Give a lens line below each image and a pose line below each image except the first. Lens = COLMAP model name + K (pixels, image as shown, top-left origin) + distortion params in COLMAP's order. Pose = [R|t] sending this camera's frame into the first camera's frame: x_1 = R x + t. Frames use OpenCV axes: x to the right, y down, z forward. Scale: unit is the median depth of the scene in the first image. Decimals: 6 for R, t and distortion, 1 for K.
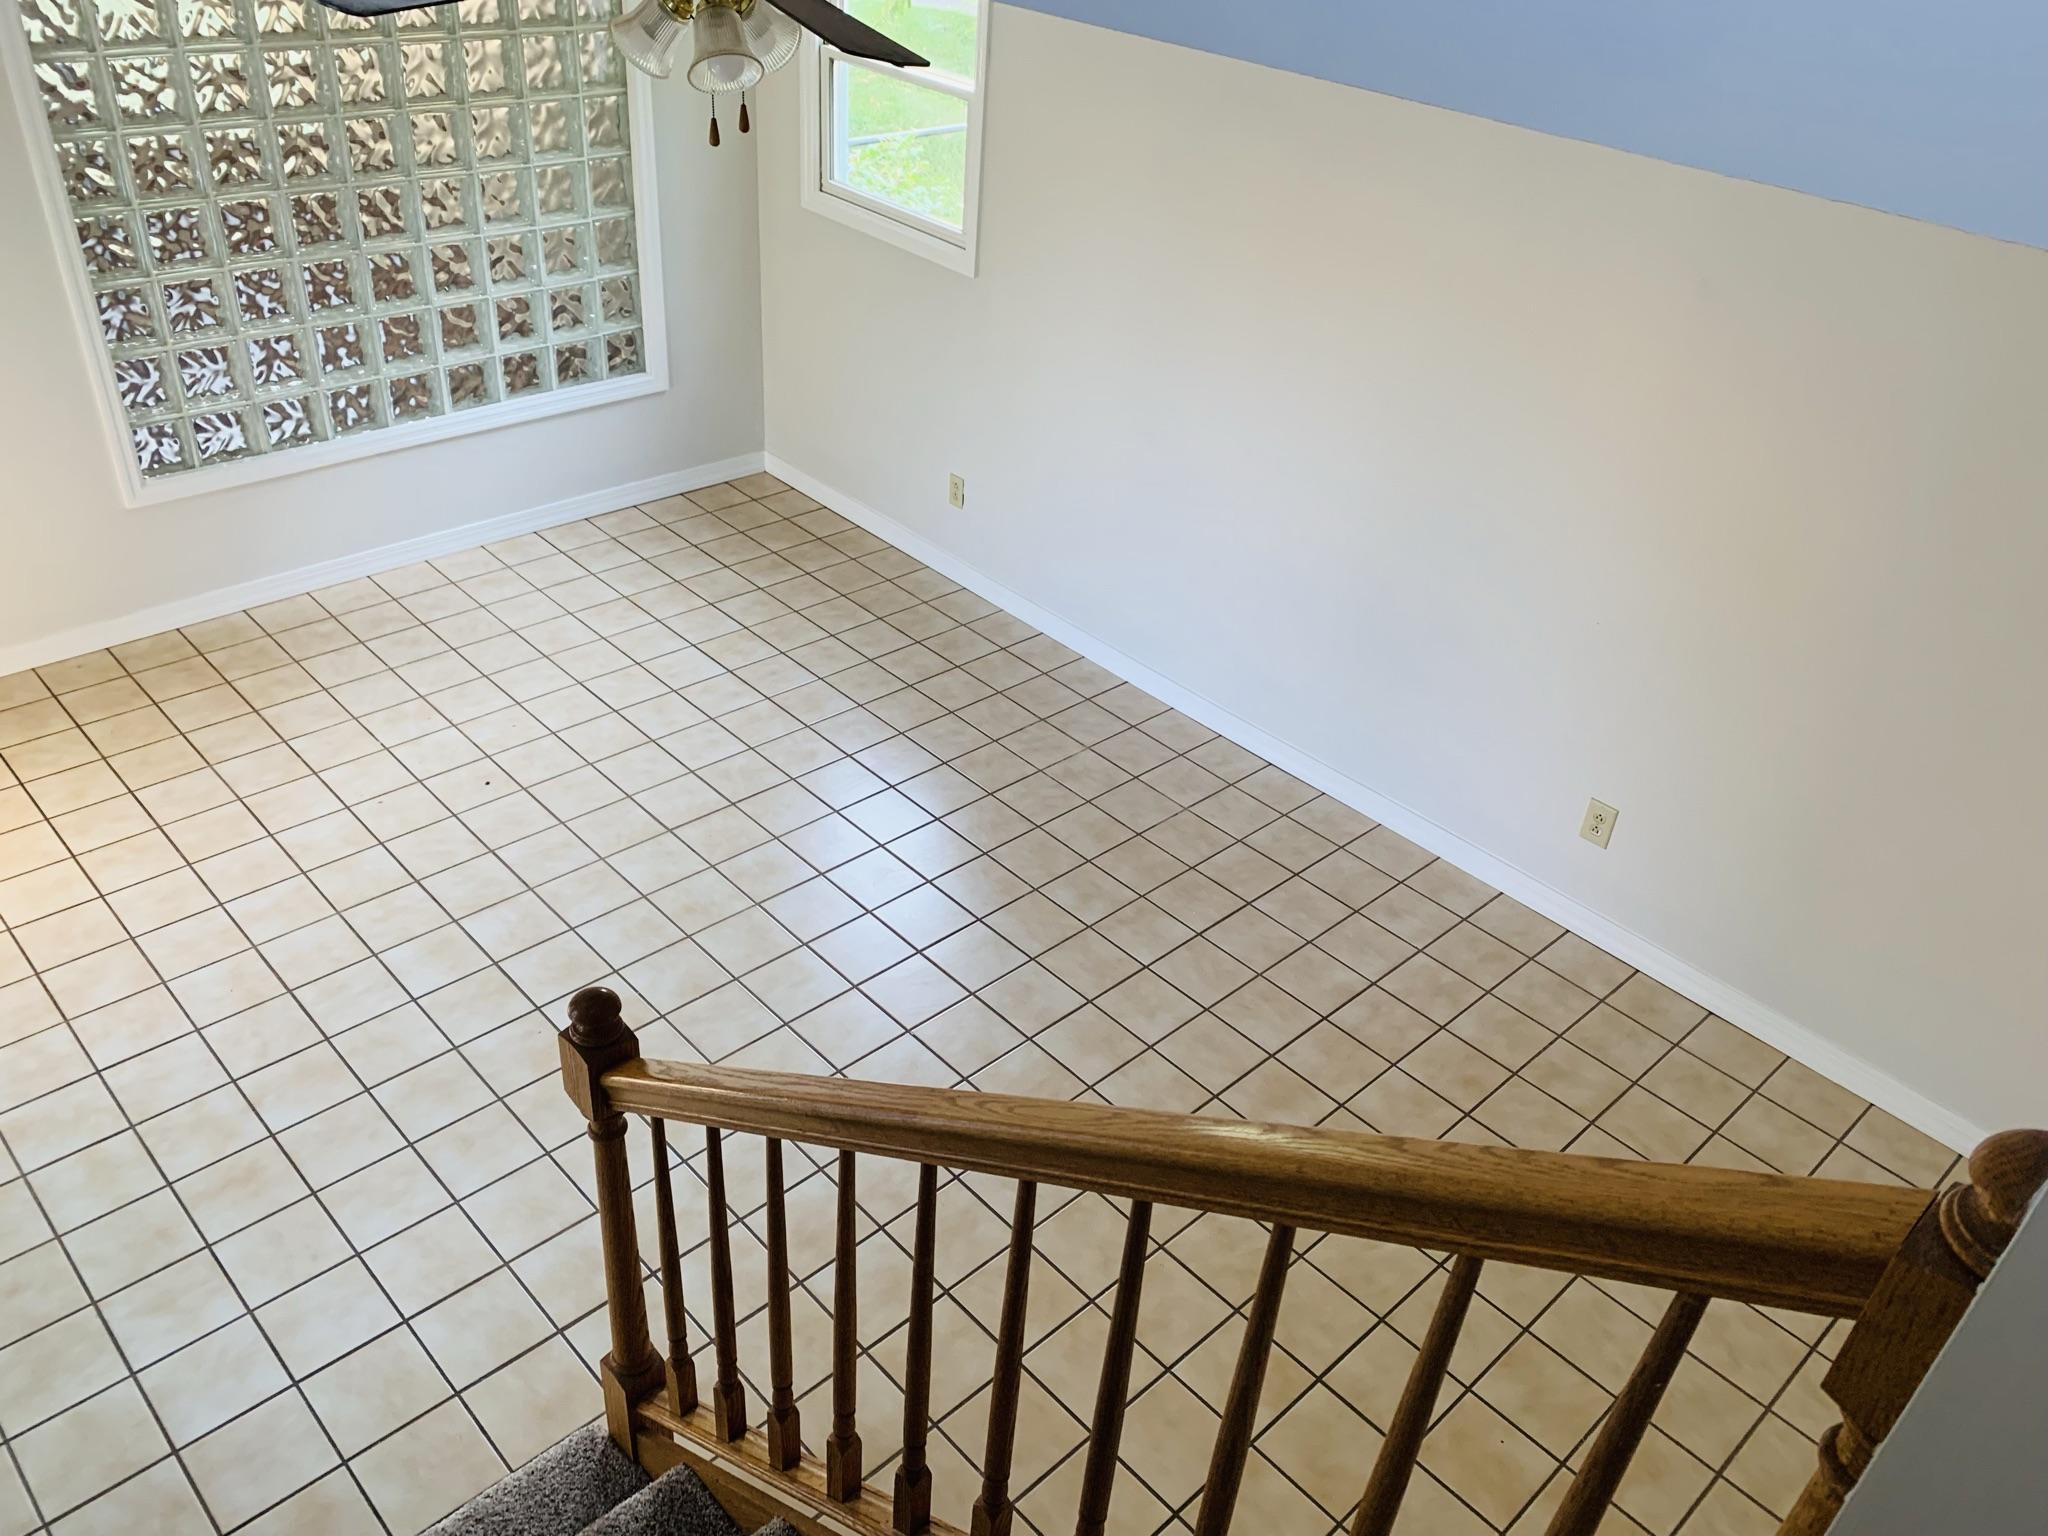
lens RADIAL K [[1568.5, 0, 1023.8], [0, 1568.5, 763.9], [0, 0, 1]] dist [0.049350, -0.050670]
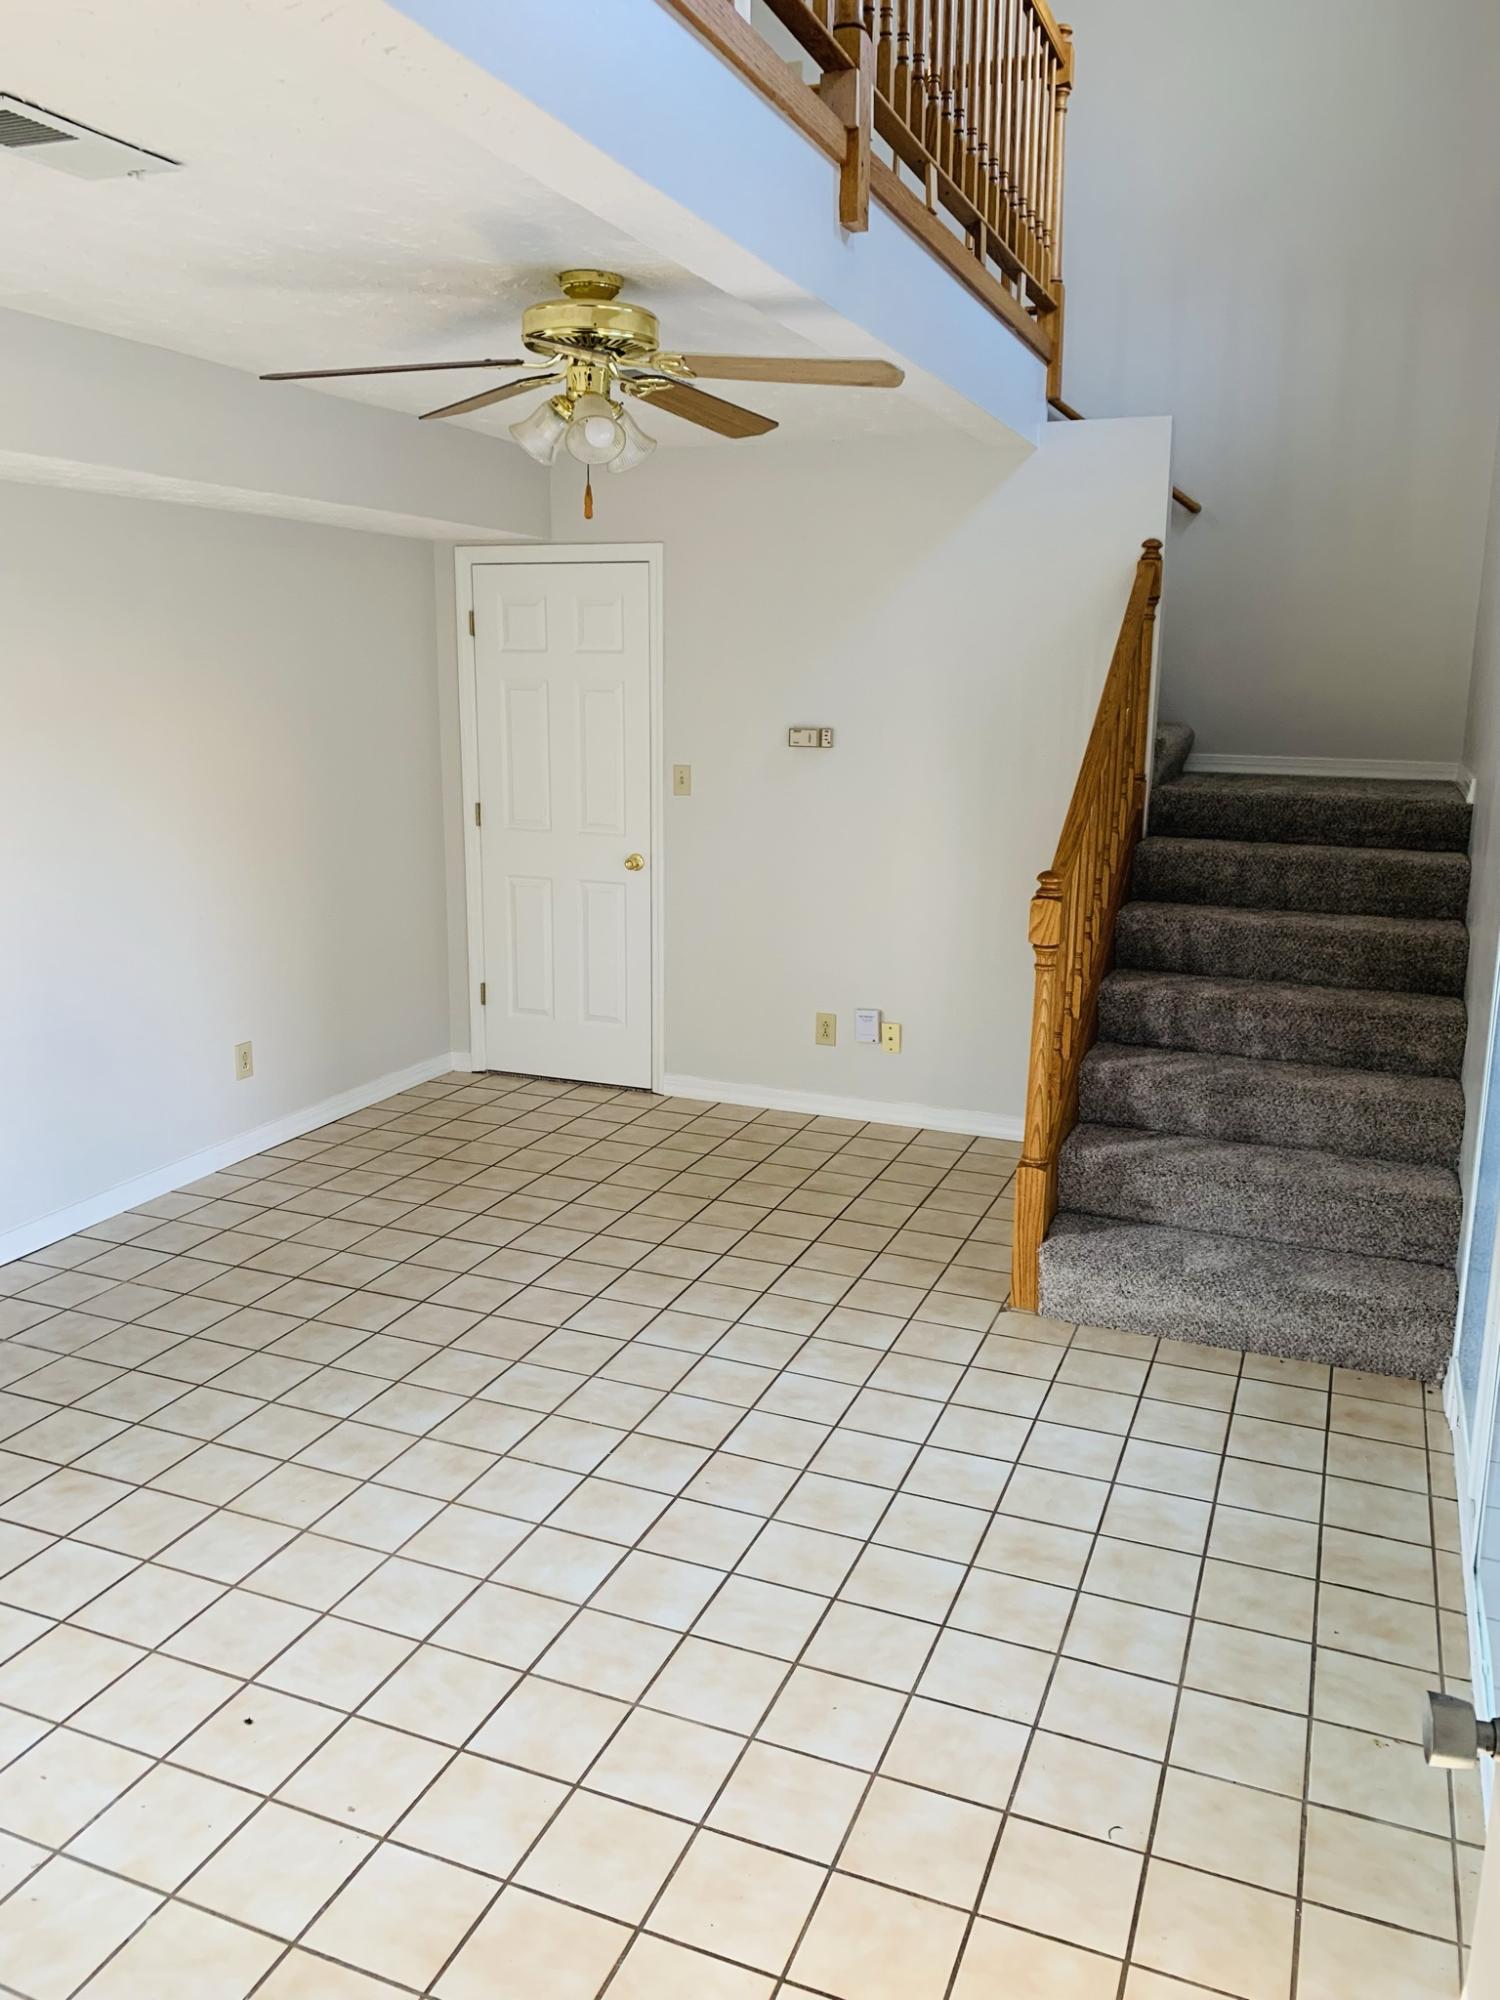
lens RADIAL K [[1531.8, 0, 752.4], [0, 1531.8, 1000.2], [0, 0, 1]] dist [0.049350, -0.050670]
pose [[-0.417124, -0.266781, 0.868813, -0.778391], [0.473747, 0.751980, 0.458355, -0.330718], [-0.775611, 0.602788, -0.187283, 0.756837]]
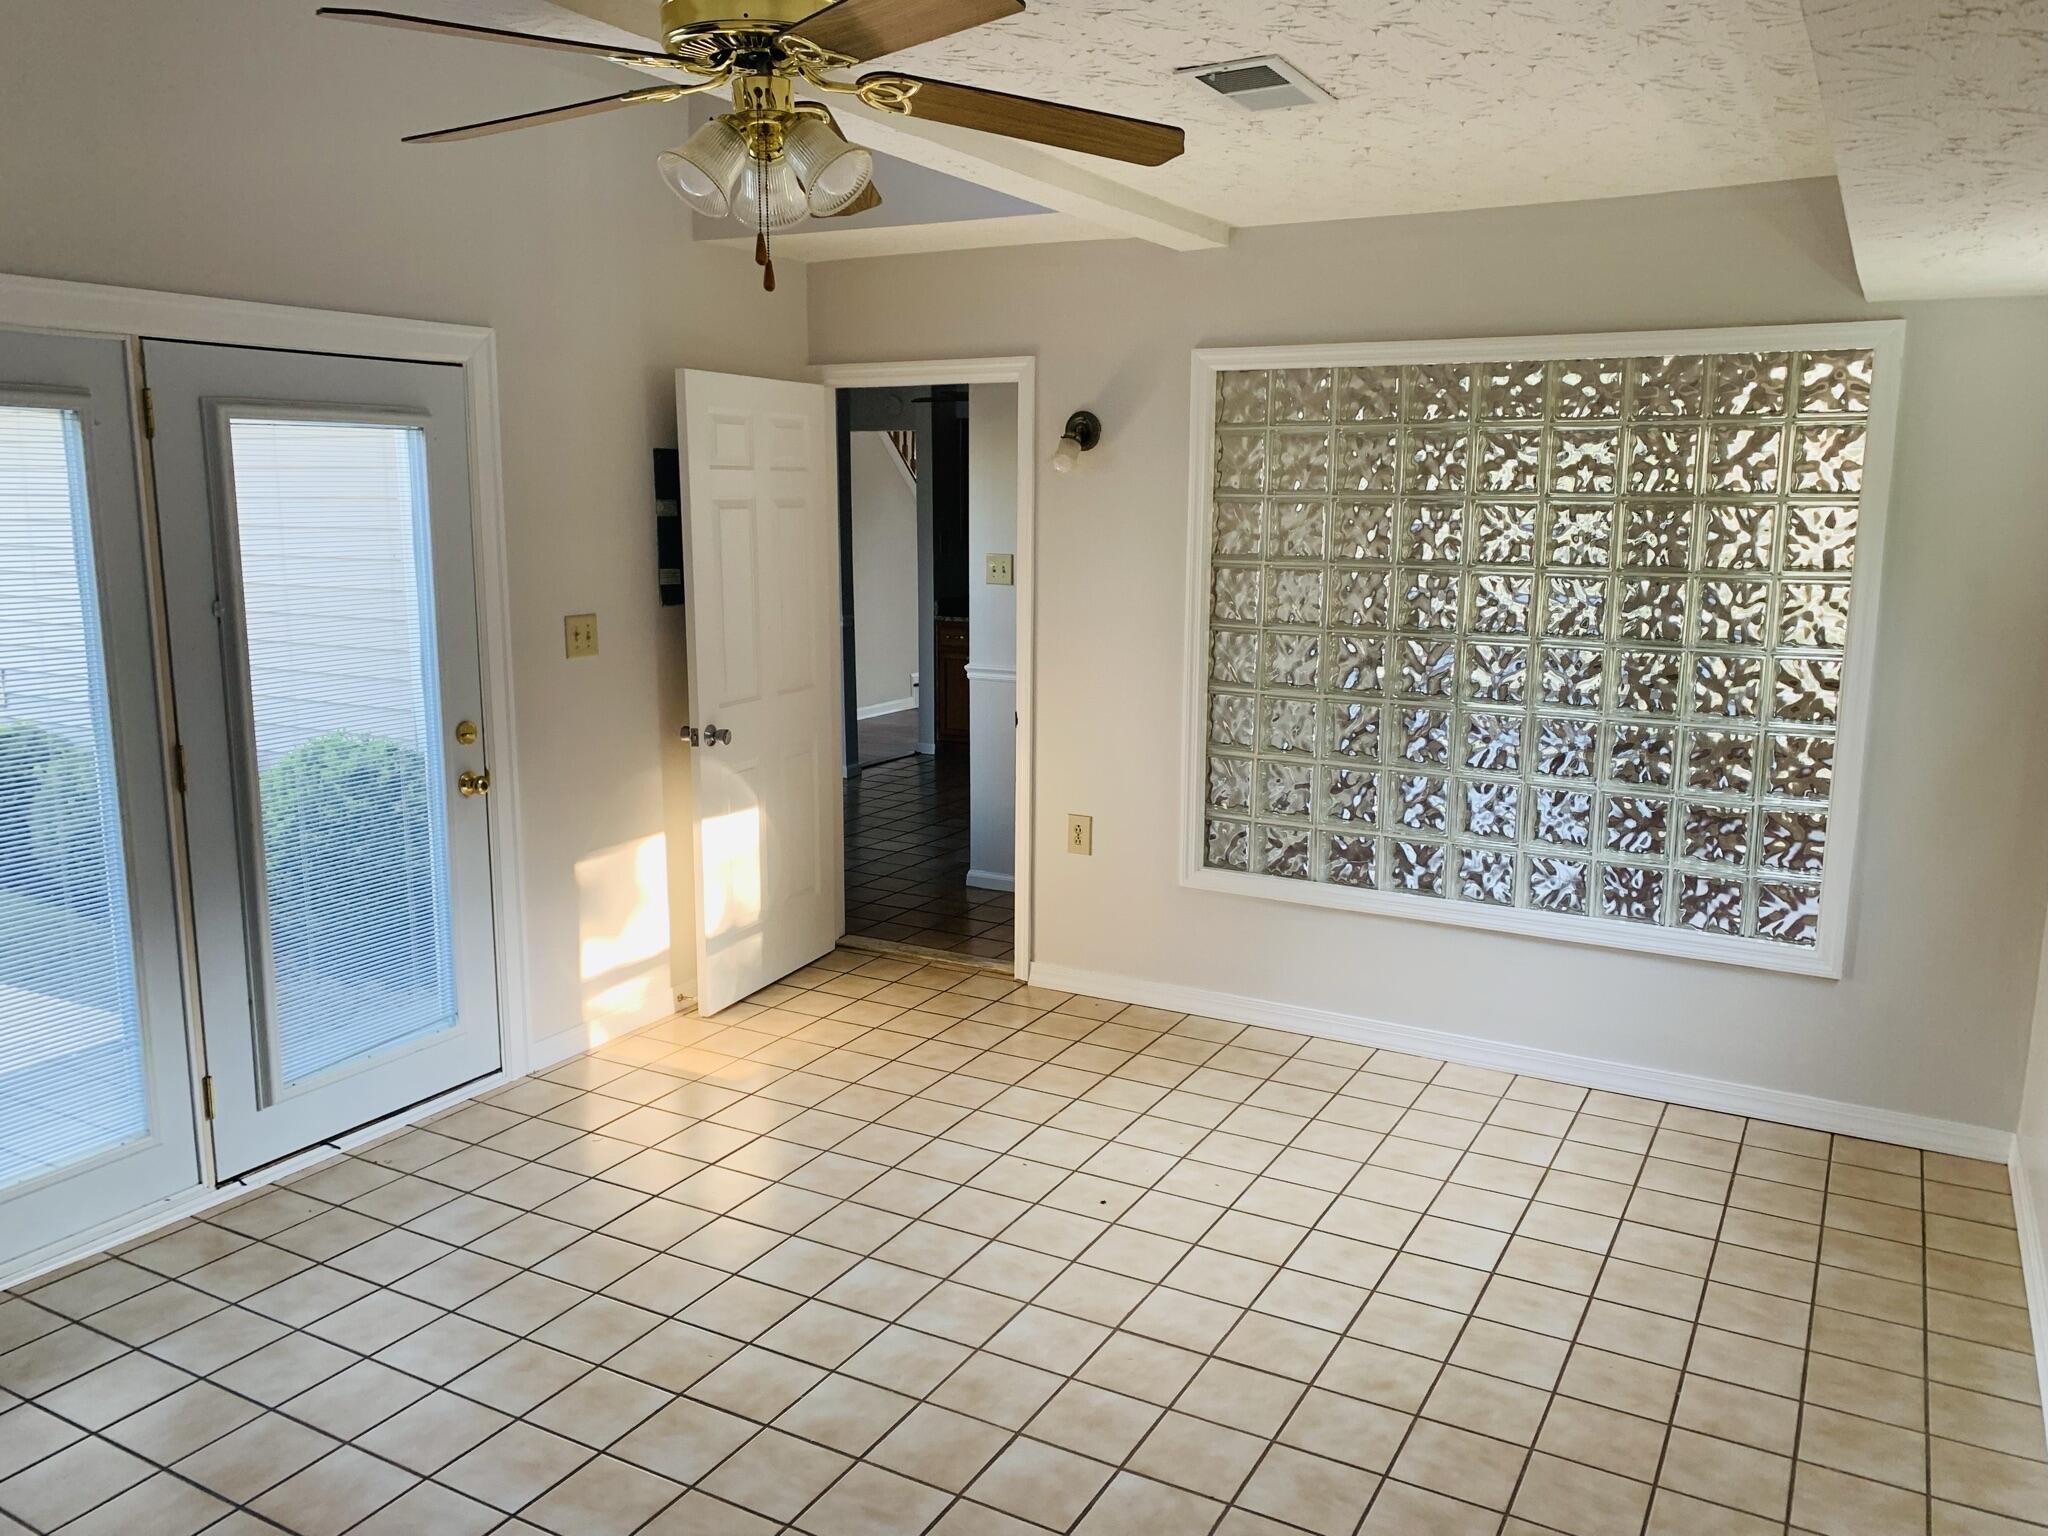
lens RADIAL K [[1568.5, 0, 1022.0], [0, 1568.5, 767.8], [0, 0, 1]] dist [0.049350, -0.050670]
pose [[0.302293, 0.099193, -0.948040, 0.400586], [-0.517855, 0.852088, -0.075971, -0.093308], [0.800278, 0.513913, 0.308948, 0.548525]]
